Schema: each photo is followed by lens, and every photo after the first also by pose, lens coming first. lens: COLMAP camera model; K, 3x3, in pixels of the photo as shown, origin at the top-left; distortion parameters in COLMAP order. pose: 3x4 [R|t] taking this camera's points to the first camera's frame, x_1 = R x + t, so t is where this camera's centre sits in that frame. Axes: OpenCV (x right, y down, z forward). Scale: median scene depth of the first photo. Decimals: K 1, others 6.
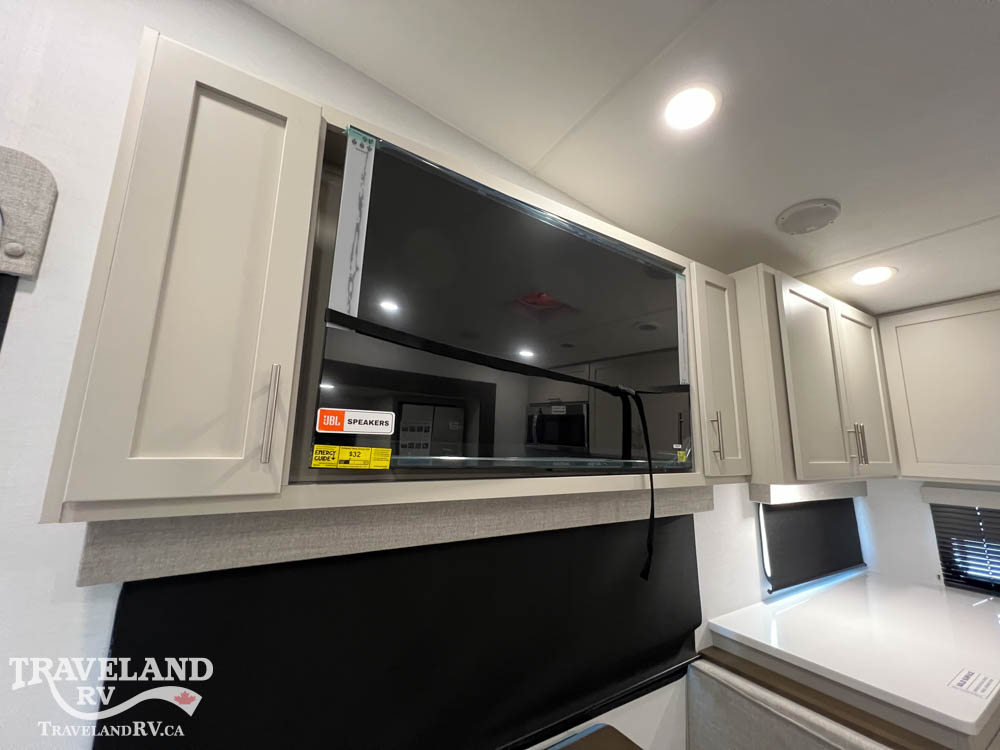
lens RADIAL K [[399.1, 0, 499.3], [0, 399.1, 374.3], [0, 0, 1]] dist [-0.000264, -0.000037]
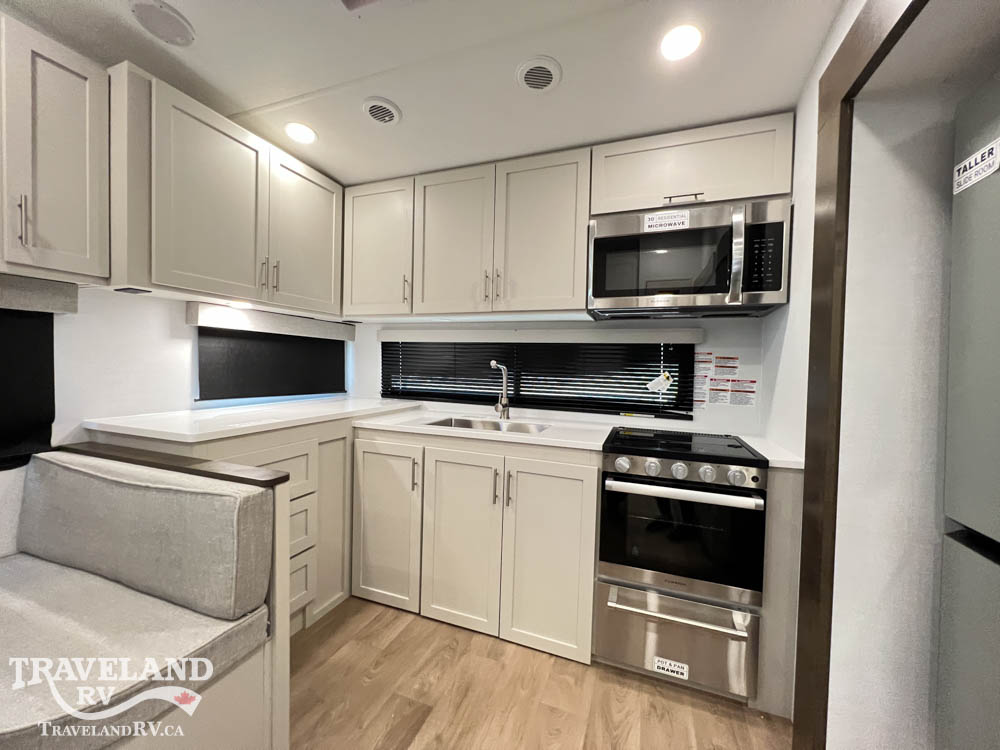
lens RADIAL K [[399.1, 0, 498.8], [0, 399.1, 374.1], [0, 0, 1]] dist [-0.000264, -0.000037]
pose [[0.795580, -0.018230, 0.605574, 0.793383], [-0.115849, 0.976525, 0.181596, 0.188226], [-0.594669, -0.214629, 0.774793, -0.460788]]
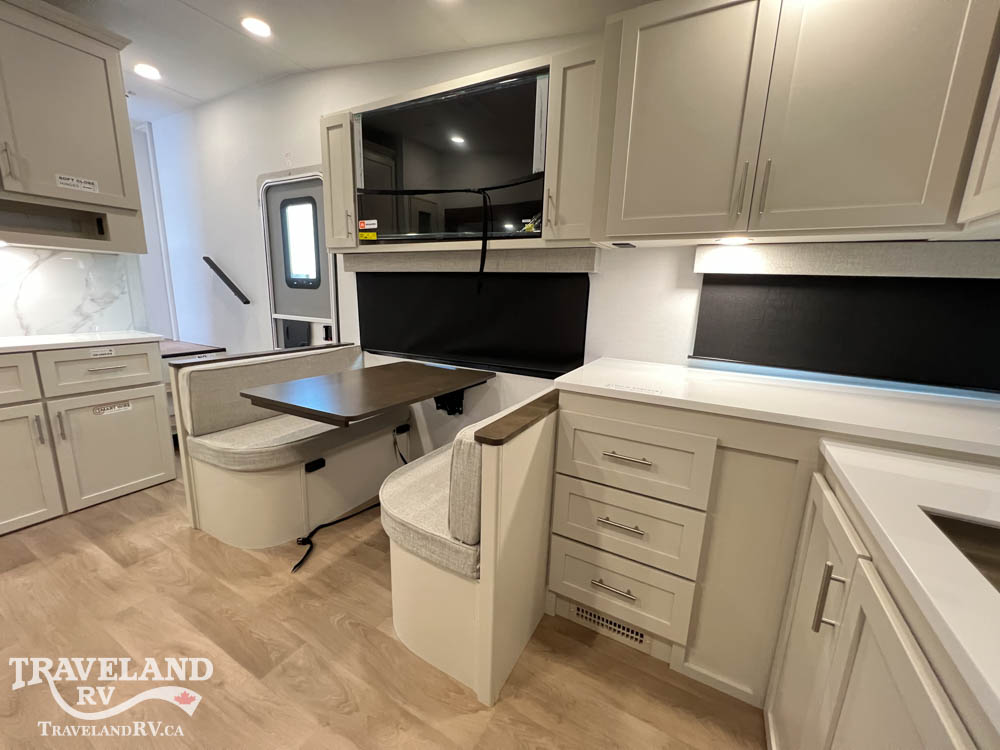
lens RADIAL K [[399.1, 0, 498.5], [0, 399.1, 374.2], [0, 0, 1]] dist [-0.000264, -0.000037]
pose [[0.486979, 0.174745, -0.855754, 1.574015], [0.135577, 0.952782, 0.271710, 0.272899], [0.862827, -0.248337, 0.440293, 0.106143]]
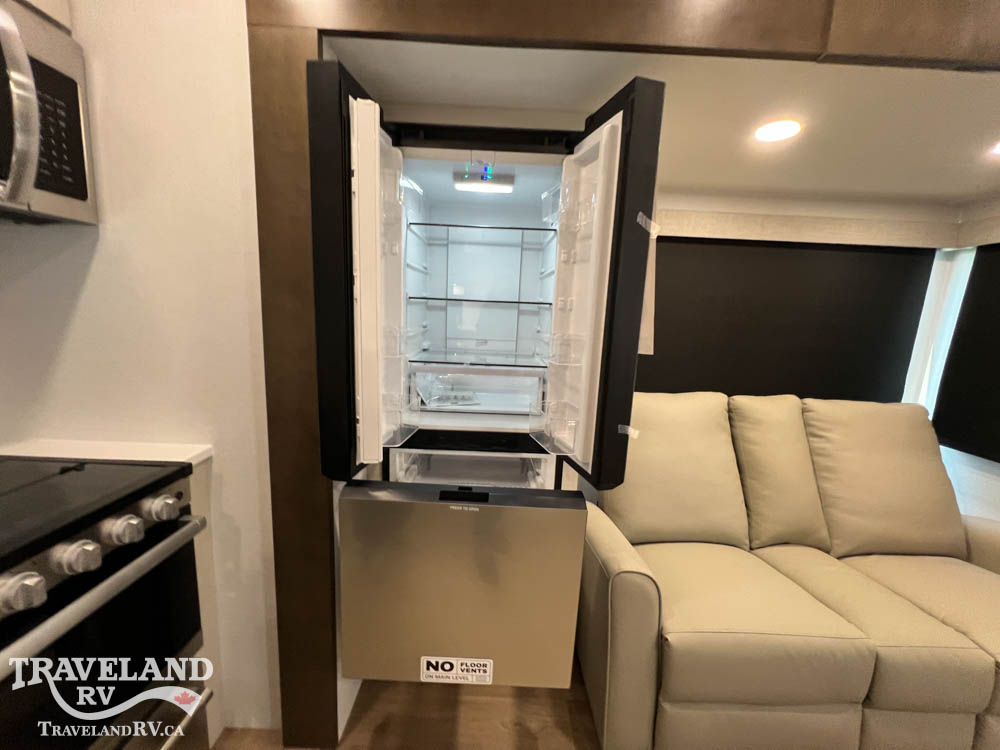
lens RADIAL K [[399.1, 0, 498.3], [0, 399.1, 373.6], [0, 0, 1]] dist [-0.000264, -0.000037]
pose [[-0.848160, -0.141808, 0.510406, 1.103670], [-0.157612, 0.987423, 0.012429, 0.243885], [-0.505749, -0.069905, -0.859844, 0.199149]]
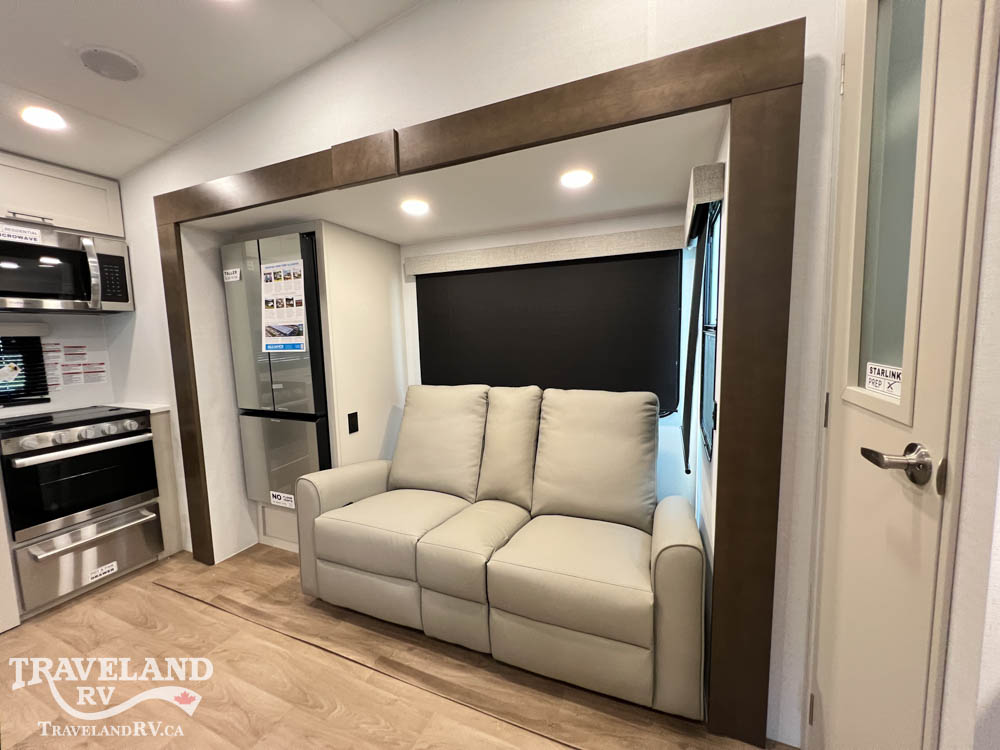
lens RADIAL K [[399.1, 0, 497.9], [0, 399.1, 373.4], [0, 0, 1]] dist [-0.000264, -0.000037]
pose [[-0.571835, -0.092198, 0.815171, -0.212589], [-0.137137, 0.990426, 0.015820, 0.127819], [-0.808825, -0.102743, -0.579004, -0.334688]]
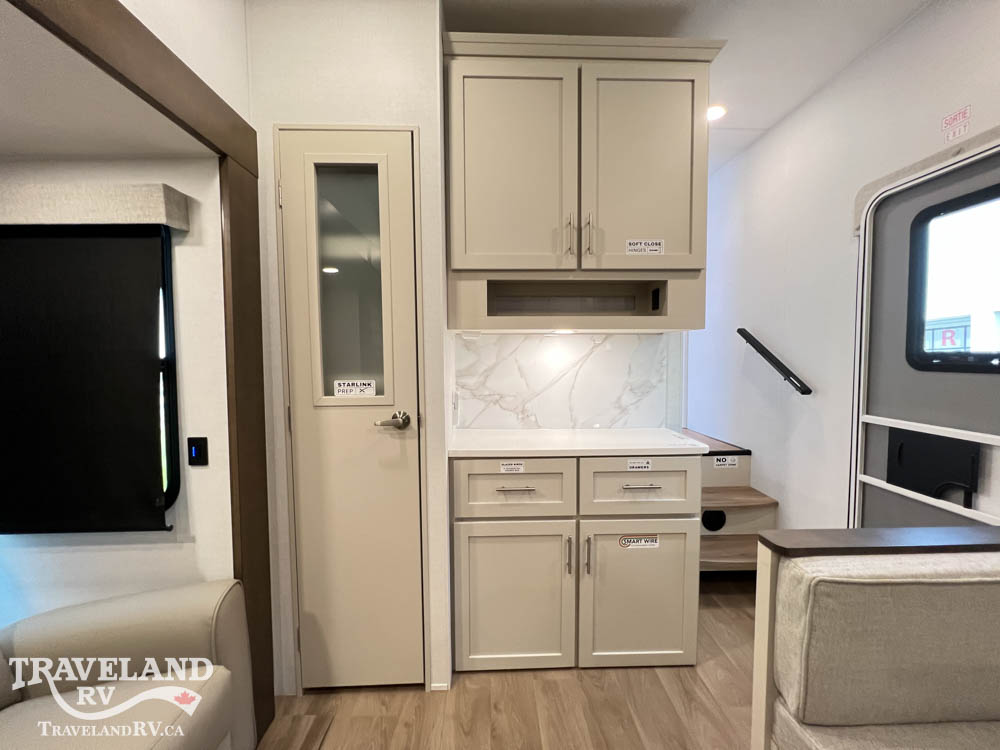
lens RADIAL K [[399.1, 0, 498.2], [0, 399.1, 373.5], [0, 0, 1]] dist [-0.000264, -0.000037]
pose [[-0.503881, 0.025094, -0.863408, 0.659402], [0.154496, 0.986077, -0.061504, 0.155510], [0.849844, -0.164384, -0.500743, -0.249433]]
